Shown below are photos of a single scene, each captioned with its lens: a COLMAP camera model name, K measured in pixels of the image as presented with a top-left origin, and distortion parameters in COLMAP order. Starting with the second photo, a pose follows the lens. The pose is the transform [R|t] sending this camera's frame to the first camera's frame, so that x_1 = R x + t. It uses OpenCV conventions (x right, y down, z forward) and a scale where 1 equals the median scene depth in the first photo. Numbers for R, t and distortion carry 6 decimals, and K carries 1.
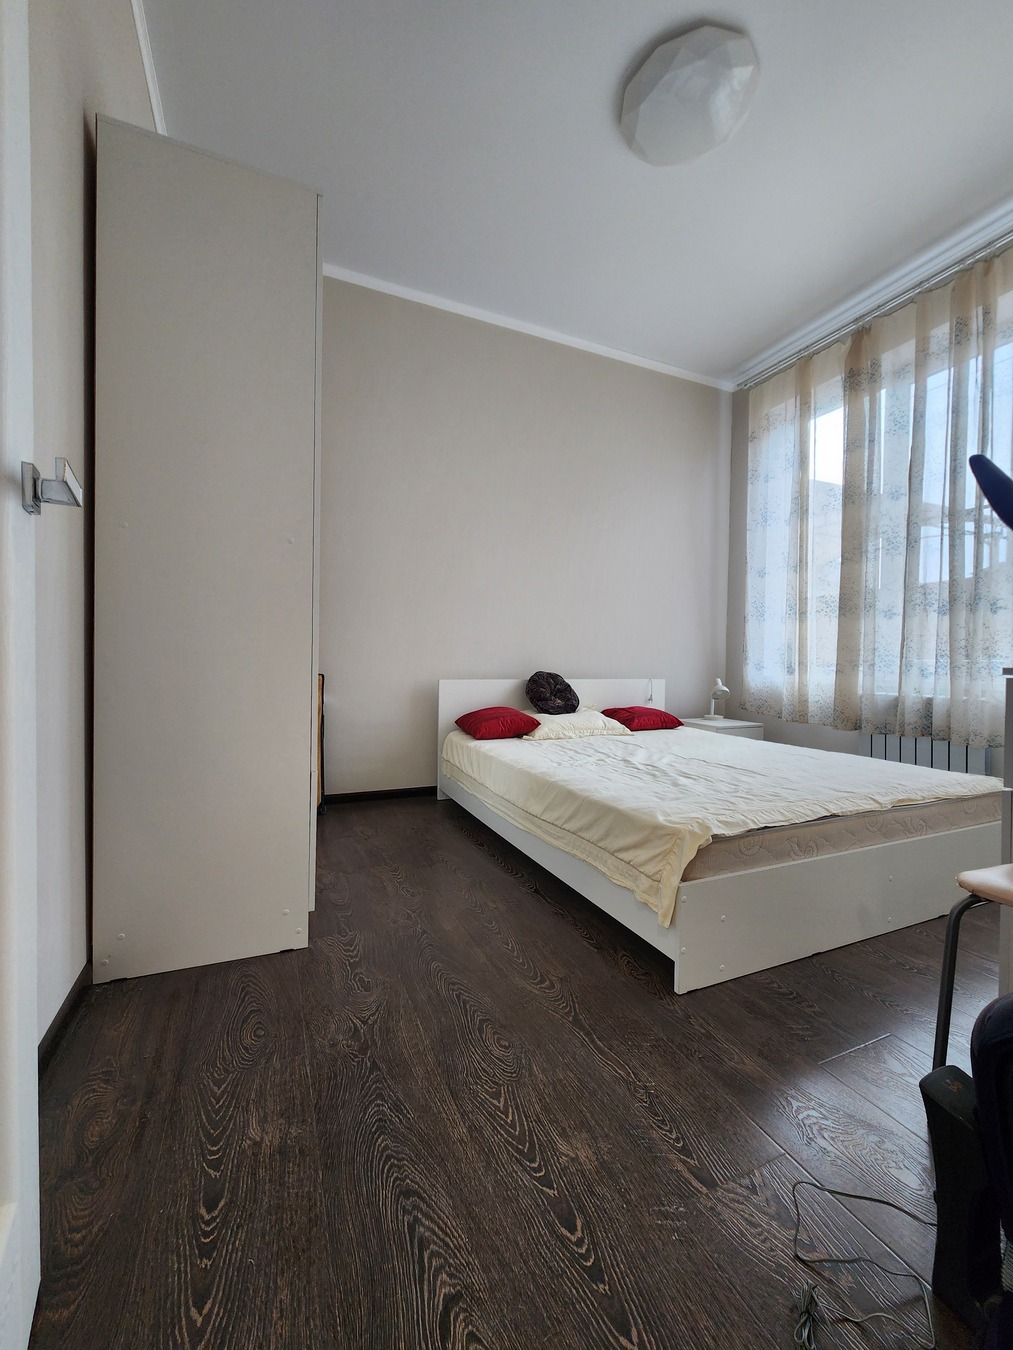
lens RADIAL K [[552.7, 0, 503.6], [0, 552.7, 675.0], [0, 0, 1]] dist [-0.000741, 0.000294]
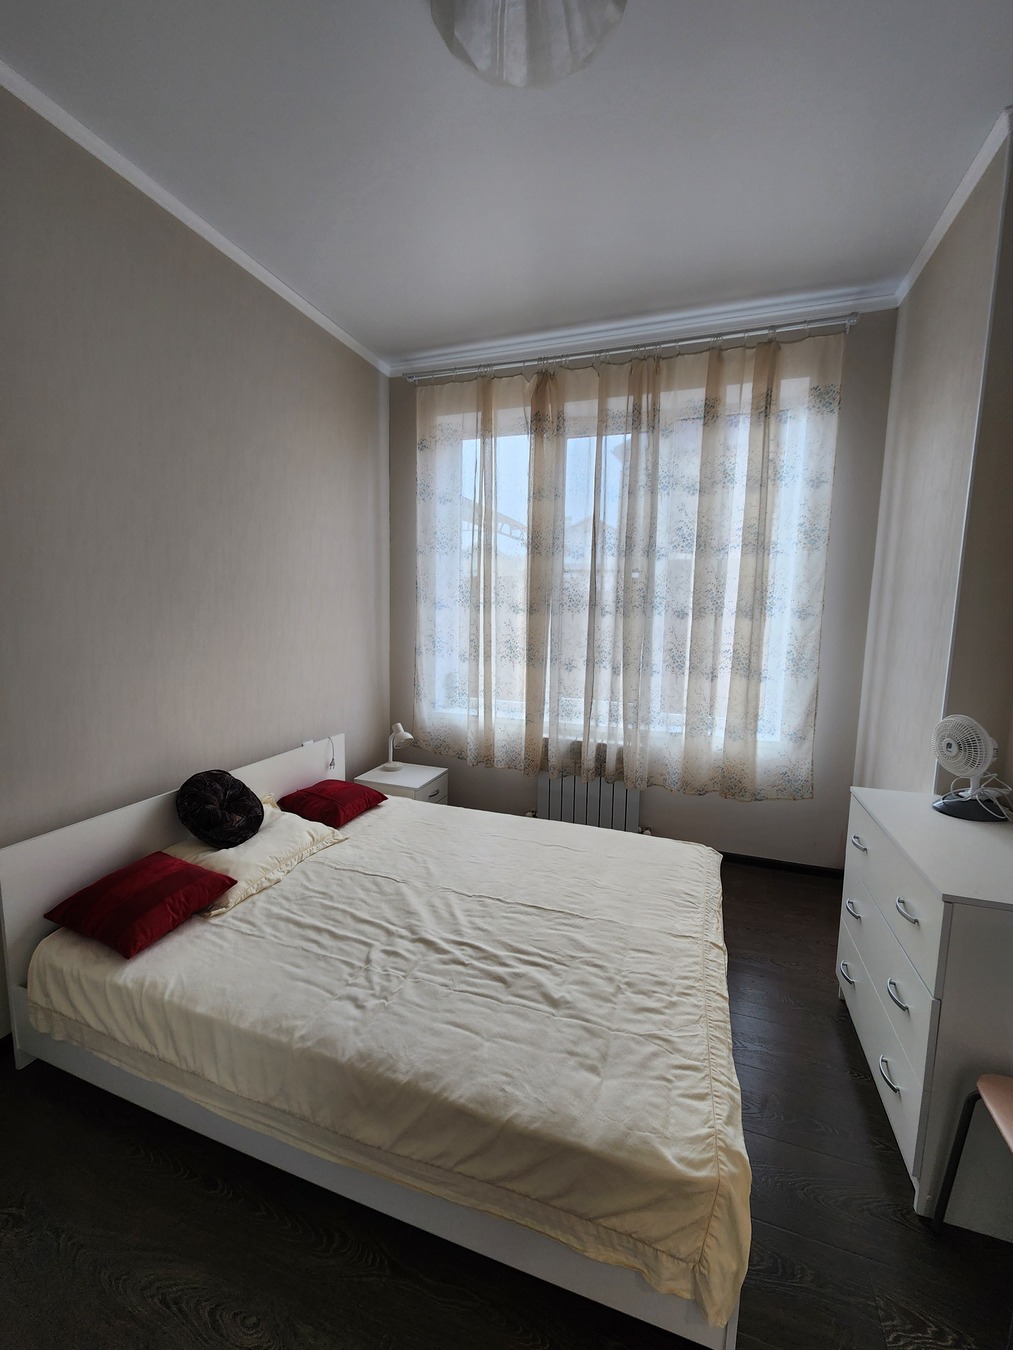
lens RADIAL K [[552.7, 0, 506.5], [0, 552.7, 676.7], [0, 0, 1]] dist [-0.000741, 0.000294]
pose [[0.684970, -0.092226, 0.722711, -0.141389], [0.006897, 0.992732, 0.120147, -0.197218], [-0.728539, -0.077312, 0.680628, 0.325393]]
